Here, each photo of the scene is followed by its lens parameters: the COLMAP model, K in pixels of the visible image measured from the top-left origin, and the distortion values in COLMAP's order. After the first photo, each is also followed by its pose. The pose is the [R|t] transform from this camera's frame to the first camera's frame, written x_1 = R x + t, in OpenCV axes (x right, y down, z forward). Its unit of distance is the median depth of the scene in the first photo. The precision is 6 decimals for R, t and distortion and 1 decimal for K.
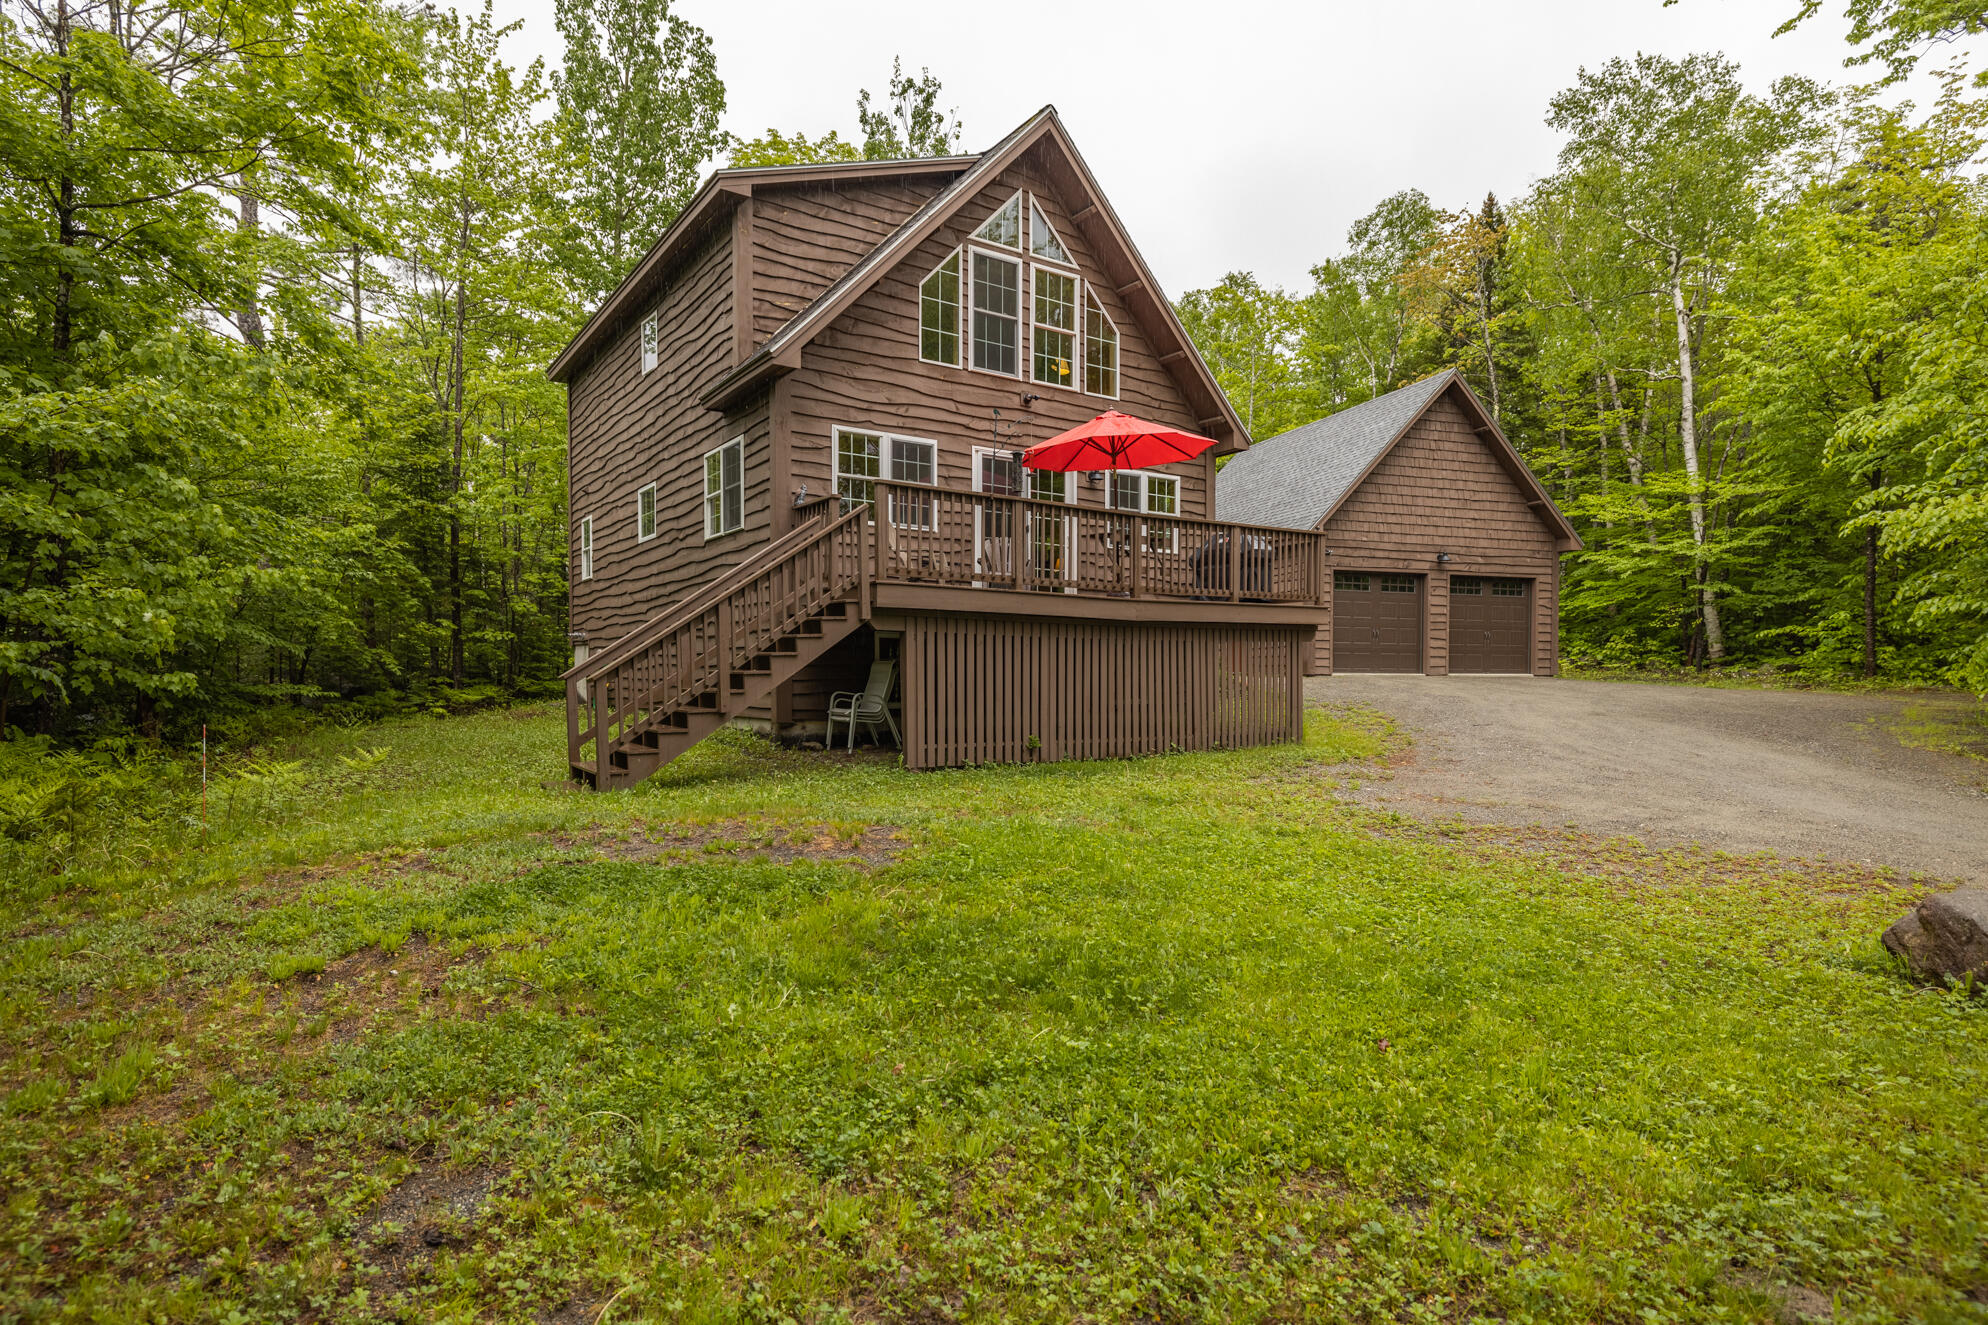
lens RADIAL K [[1025.5, 0, 989.5], [0, 1025.5, 704.5], [0, 0, 1]] dist [0.022158, 0.000169]
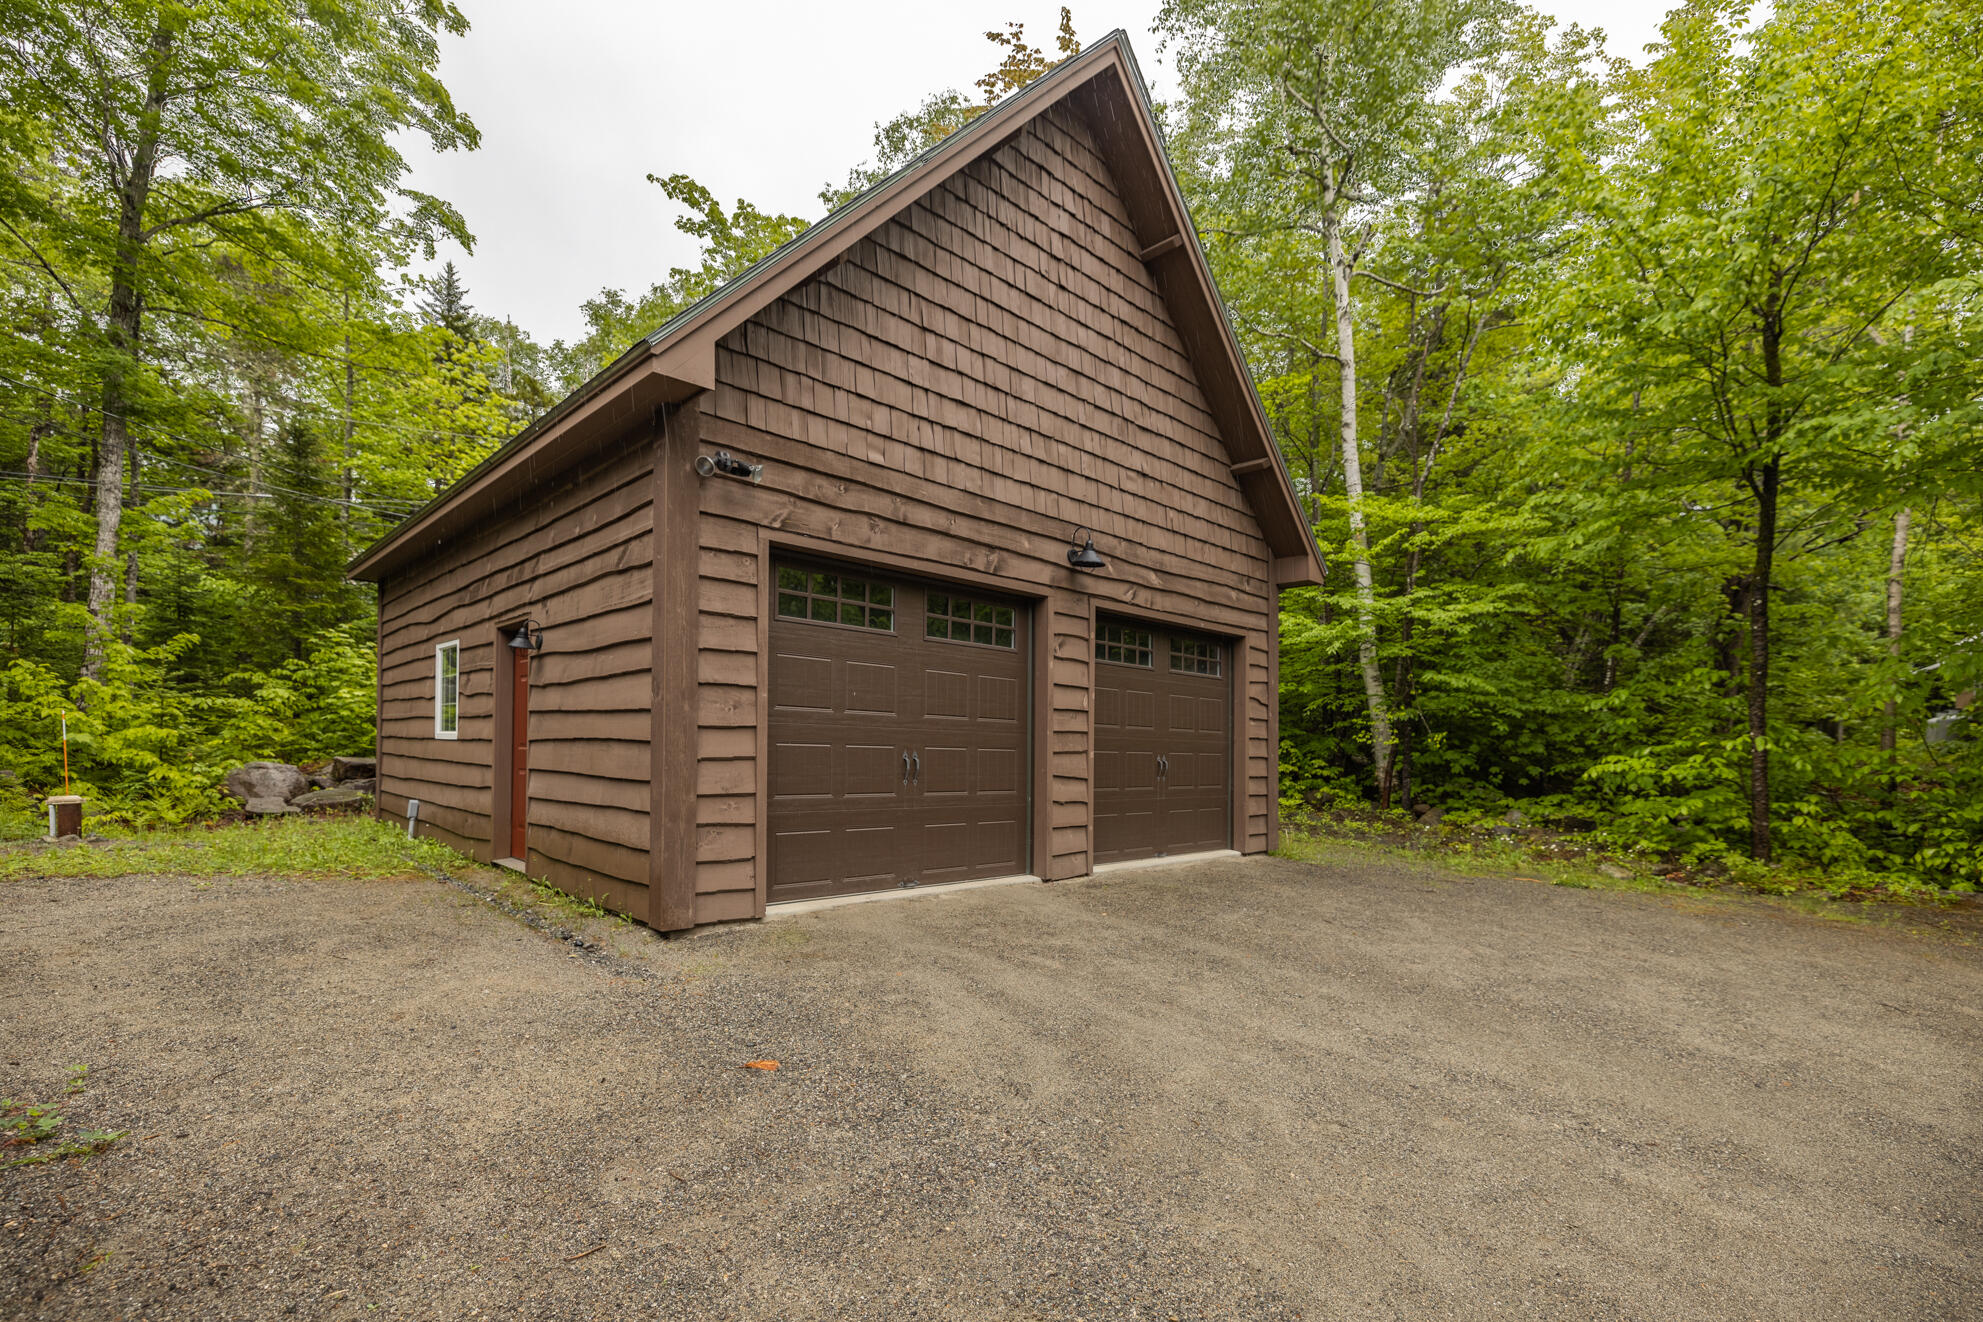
lens RADIAL K [[890.8, 0, 999.1], [0, 890.8, 754.8], [0, 0, 1]] dist [0.001451, 0.000121]
pose [[0.898850, 0.008281, 0.438179, 0.281719], [0.001200, 0.999771, -0.021356, -0.066973], [-0.438256, 0.019721, 0.898634, 0.746504]]
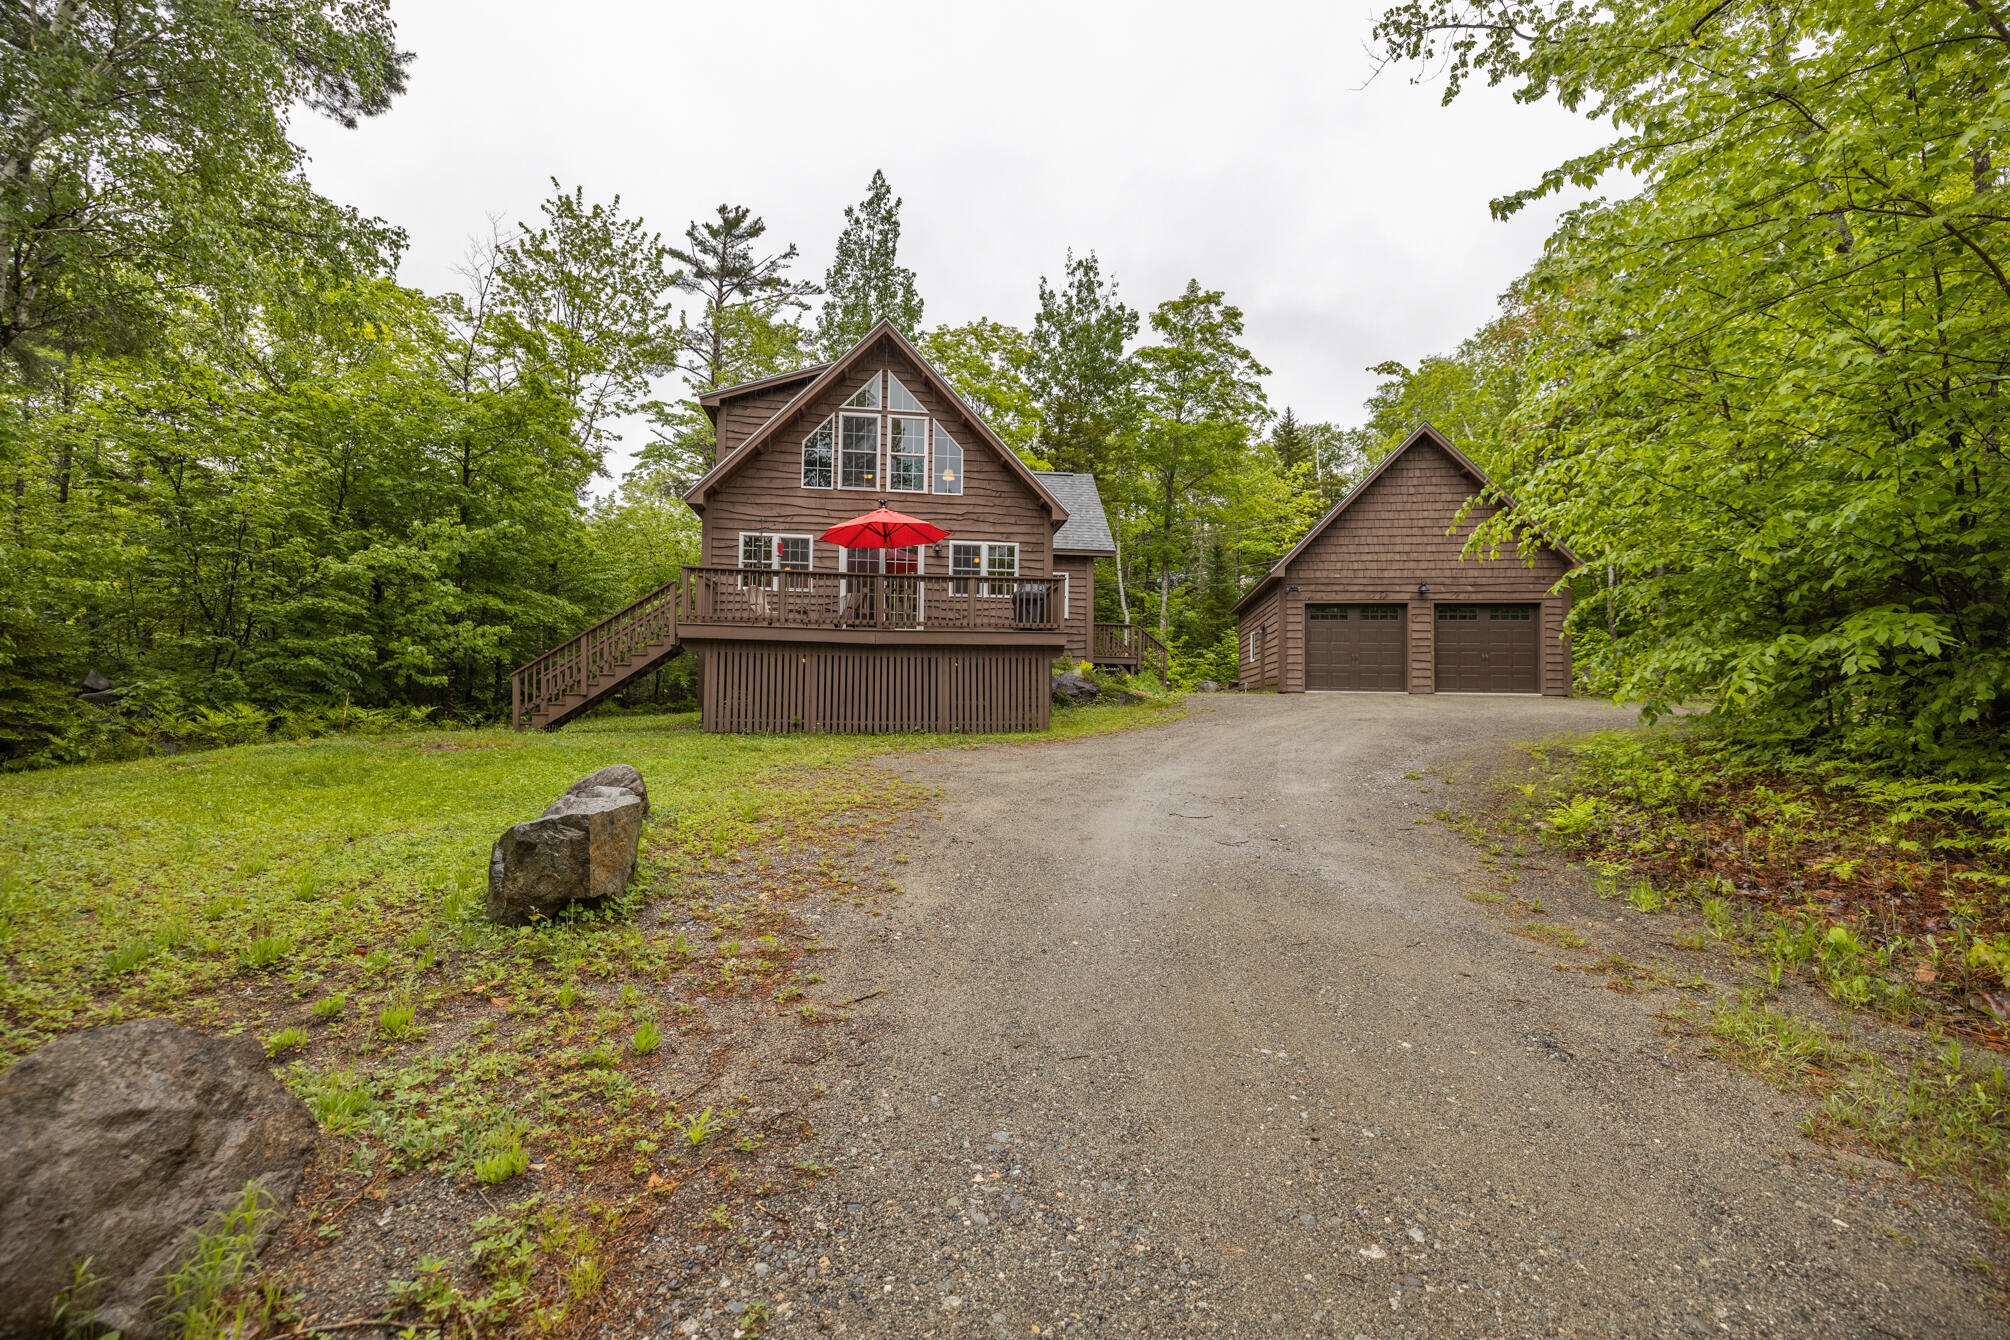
lens RADIAL K [[872.9, 0, 1005.0], [0, 872.9, 670.0], [0, 0, 1]] dist [-0.001420, -0.000051]
pose [[0.897514, -0.014182, -0.440757, 0.458951], [-0.021216, 0.996937, -0.075281, 0.026732], [0.440475, 0.076917, 0.894464, -0.036416]]
